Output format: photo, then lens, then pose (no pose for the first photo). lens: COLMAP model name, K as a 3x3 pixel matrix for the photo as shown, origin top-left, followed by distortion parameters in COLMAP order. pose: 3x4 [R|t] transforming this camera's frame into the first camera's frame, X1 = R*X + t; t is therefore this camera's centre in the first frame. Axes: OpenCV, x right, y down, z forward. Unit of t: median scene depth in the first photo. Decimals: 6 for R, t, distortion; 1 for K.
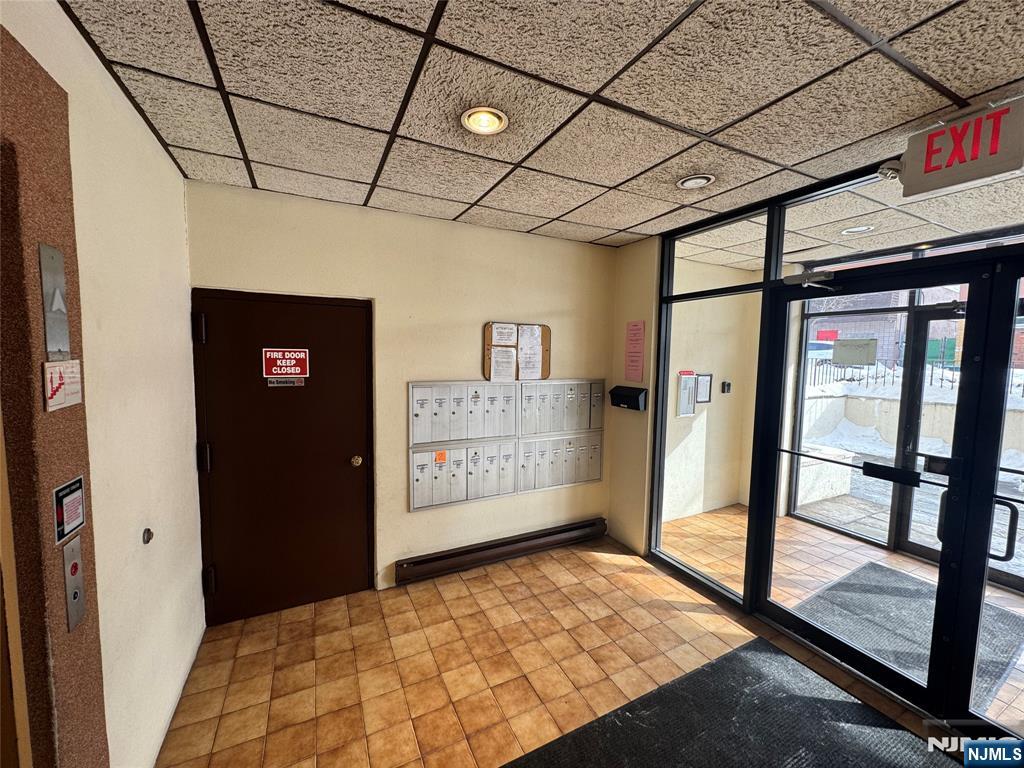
lens RADIAL K [[406.3, 0, 512.6], [0, 406.3, 383.9], [0, 0, 1]] dist [-0.003083, -0.000090]
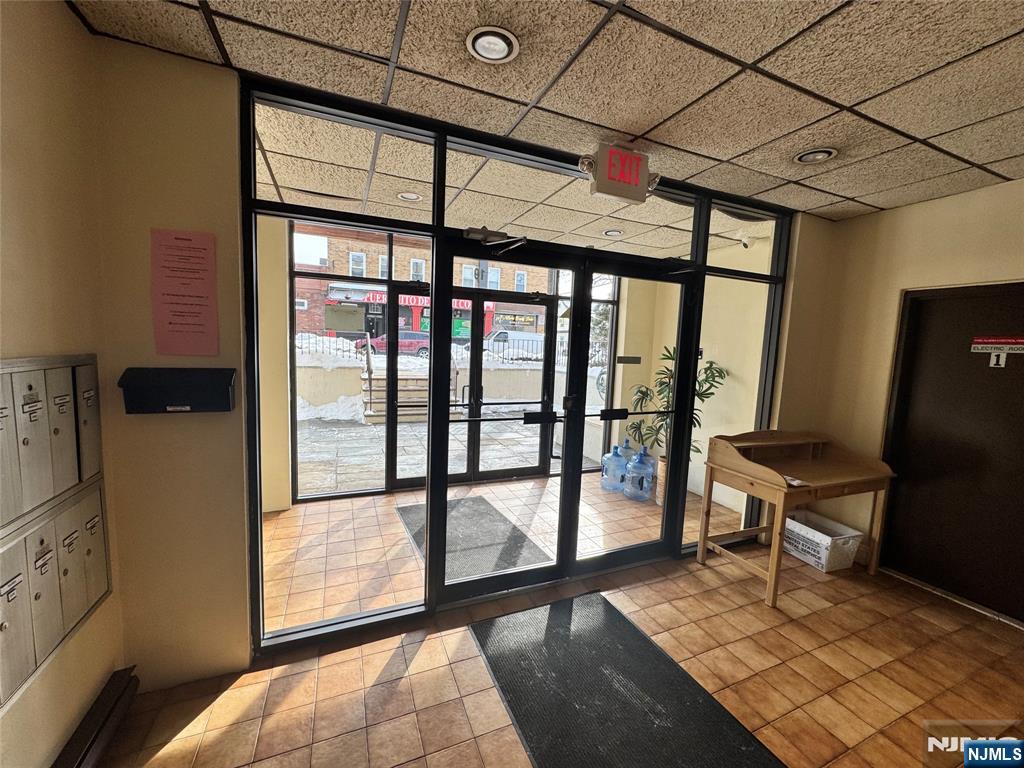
lens RADIAL K [[406.3, 0, 511.2], [0, 406.3, 384.4], [0, 0, 1]] dist [-0.003083, -0.000090]
pose [[0.056073, -0.112890, 0.992024, -0.205942], [0.039630, 0.993056, 0.110767, -0.013870], [-0.997640, 0.033102, 0.060158, 0.717607]]
